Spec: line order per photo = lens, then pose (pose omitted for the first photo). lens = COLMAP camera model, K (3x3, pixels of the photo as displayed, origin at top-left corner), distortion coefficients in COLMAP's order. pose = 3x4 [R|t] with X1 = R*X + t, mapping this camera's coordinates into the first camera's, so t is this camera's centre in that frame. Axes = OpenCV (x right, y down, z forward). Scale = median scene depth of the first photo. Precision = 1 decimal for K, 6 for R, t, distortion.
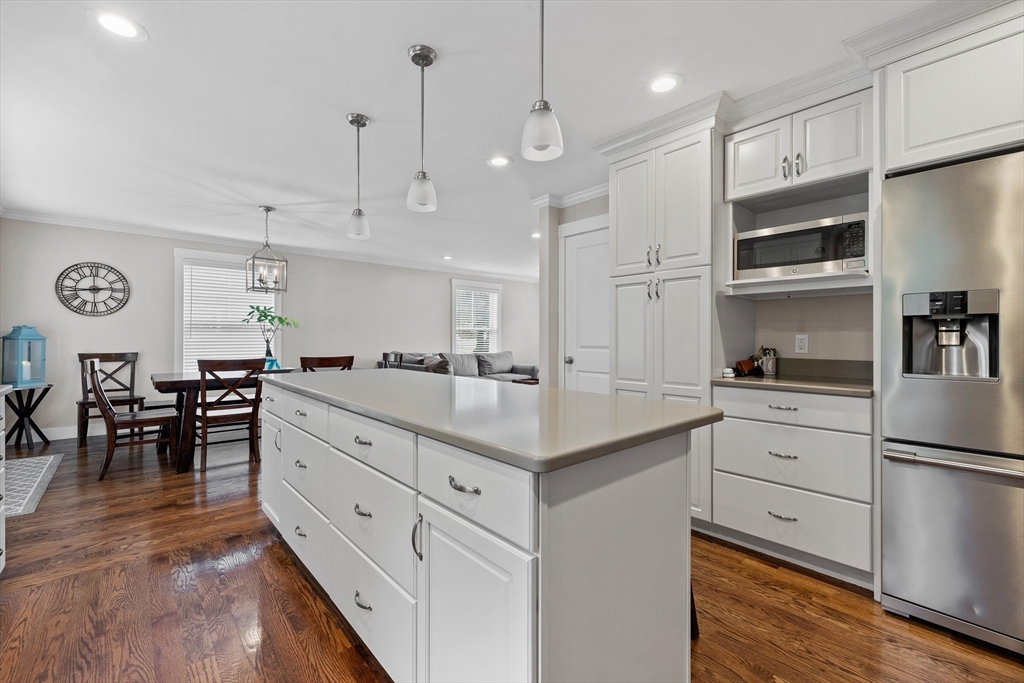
lens RADIAL K [[437.4, 0, 512.0], [0, 437.4, 341.5], [0, 0, 1]] dist [0.000831, 0.000217]
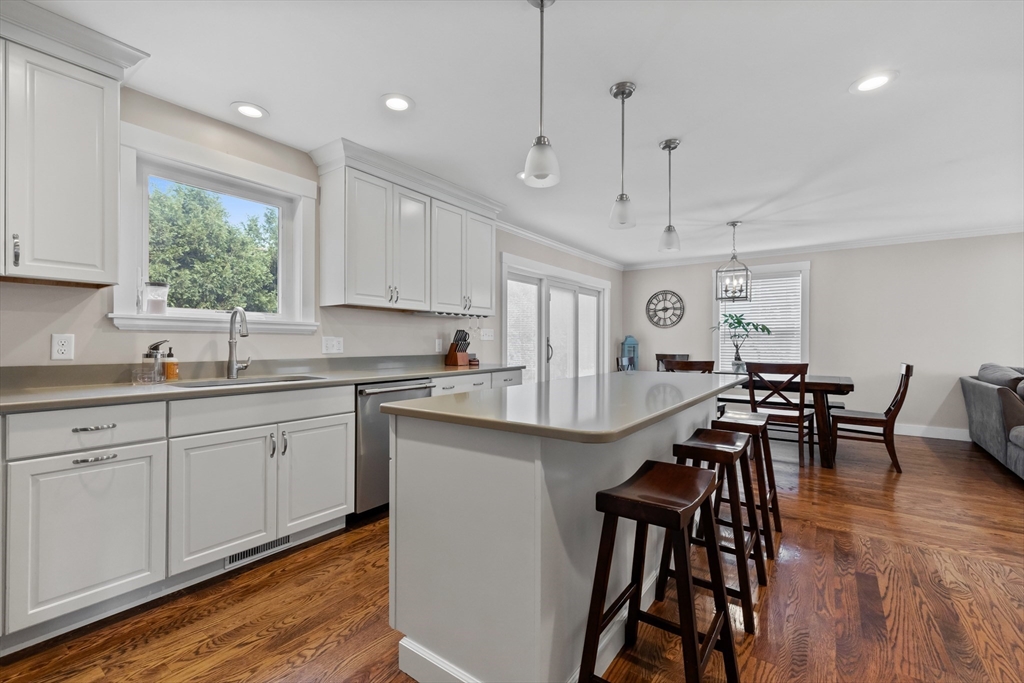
lens RADIAL K [[437.4, 0, 512.0], [0, 437.4, 341.5], [0, 0, 1]] dist [0.000831, 0.000217]
pose [[0.225809, -0.006055, -0.974153, 0.335425], [-0.003895, 0.999967, -0.007118, -0.001481], [0.974164, 0.005402, 0.225778, 0.192660]]
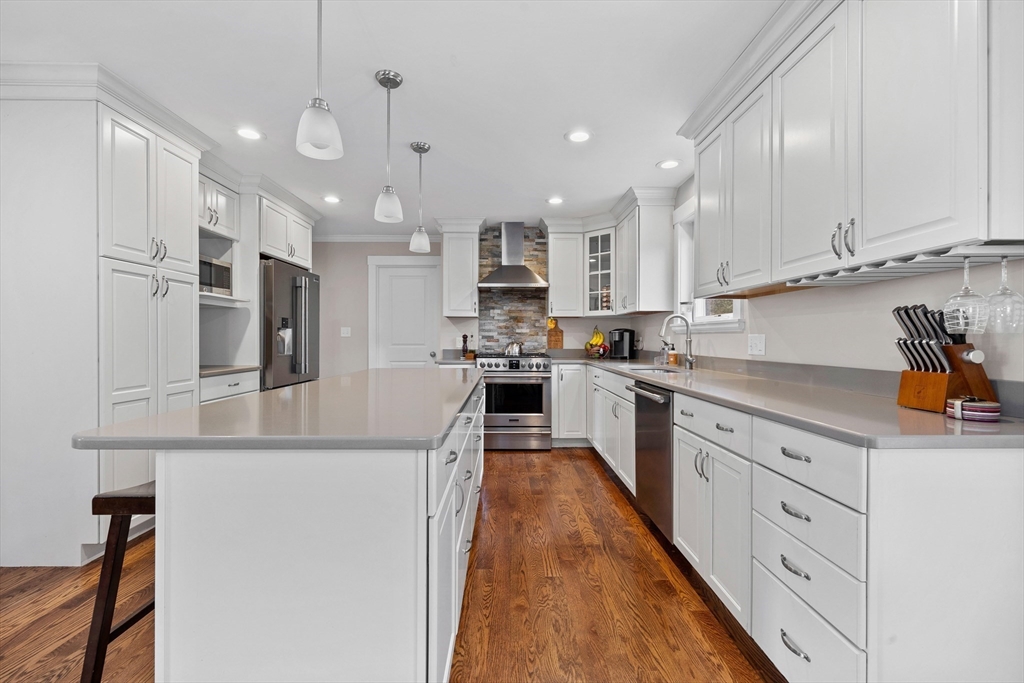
lens RADIAL K [[436.5, 0, 515.1], [0, 436.5, 340.9], [0, 0, 1]] dist [-0.001961, -0.000385]
pose [[-0.769031, -0.008083, 0.639160, -0.464702], [-0.004725, 0.999965, 0.006961, -0.006135], [-0.639194, 0.002333, -0.769042, 0.665294]]
